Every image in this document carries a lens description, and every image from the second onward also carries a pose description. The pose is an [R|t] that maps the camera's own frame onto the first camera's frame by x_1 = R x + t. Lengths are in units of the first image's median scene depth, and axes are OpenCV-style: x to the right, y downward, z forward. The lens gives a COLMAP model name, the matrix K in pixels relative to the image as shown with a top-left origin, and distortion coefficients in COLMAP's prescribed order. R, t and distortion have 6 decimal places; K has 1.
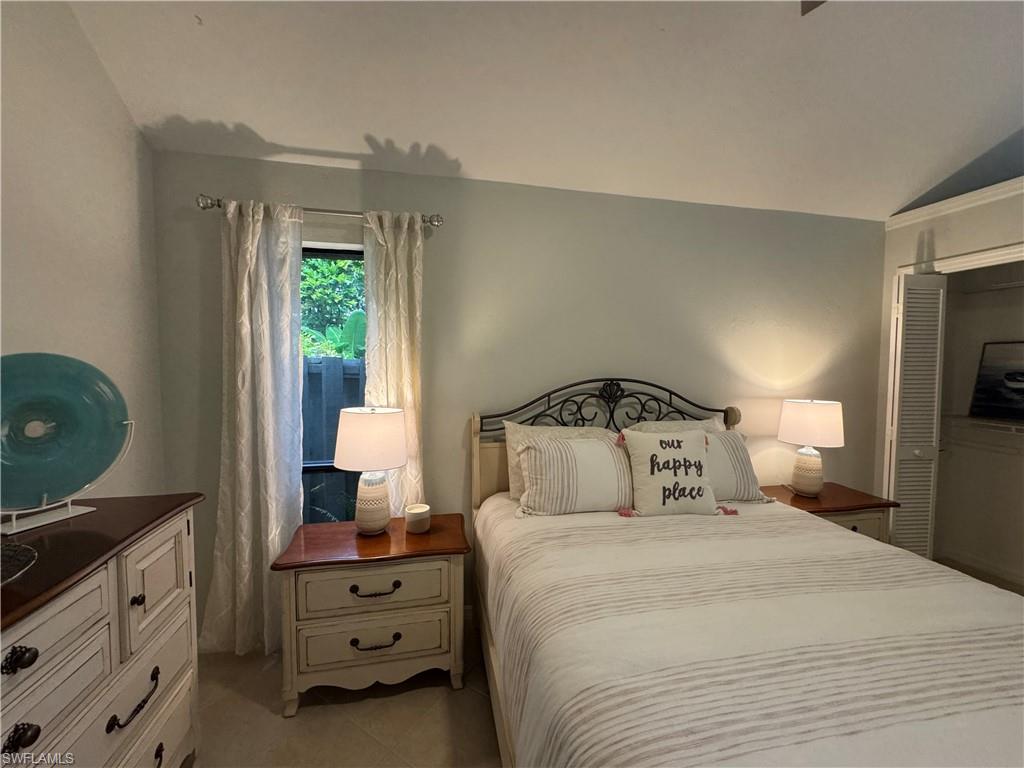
lens RADIAL K [[408.3, 0, 511.0], [0, 408.3, 383.7], [0, 0, 1]] dist [-0.001668, -0.000606]
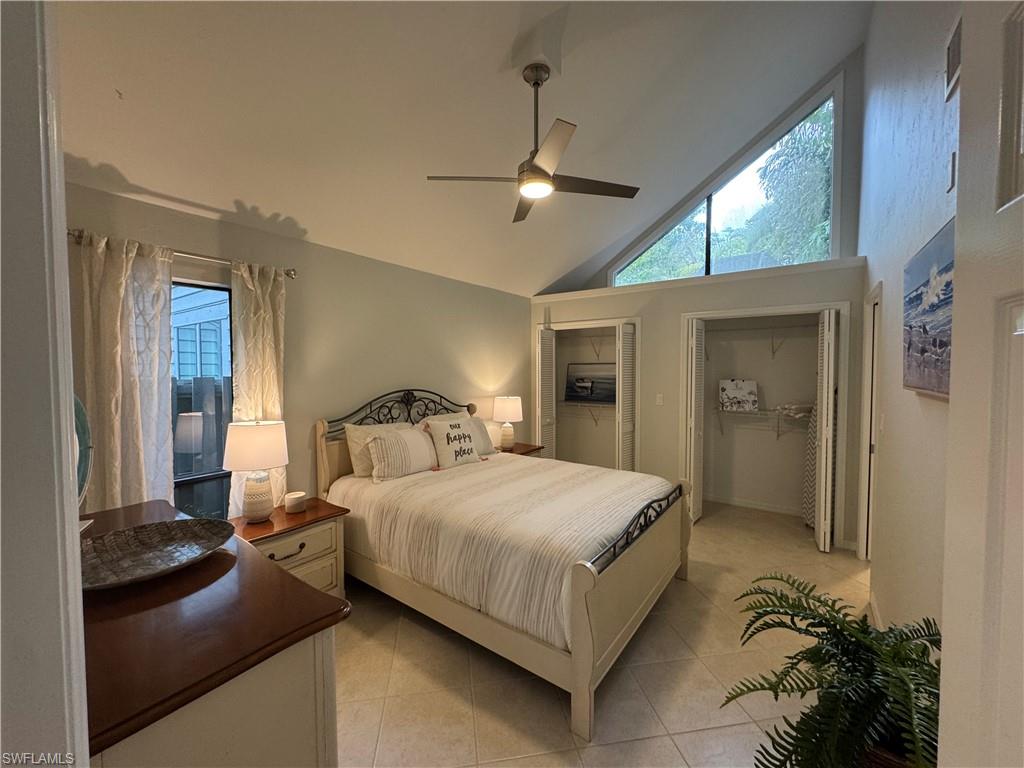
lens RADIAL K [[408.3, 0, 512.7], [0, 408.3, 382.0], [0, 0, 1]] dist [-0.001668, -0.000606]
pose [[0.740628, -0.028303, 0.671319, -0.509526], [0.037808, 0.999285, 0.000419, -0.027789], [-0.670851, 0.025071, 0.741168, -0.396751]]
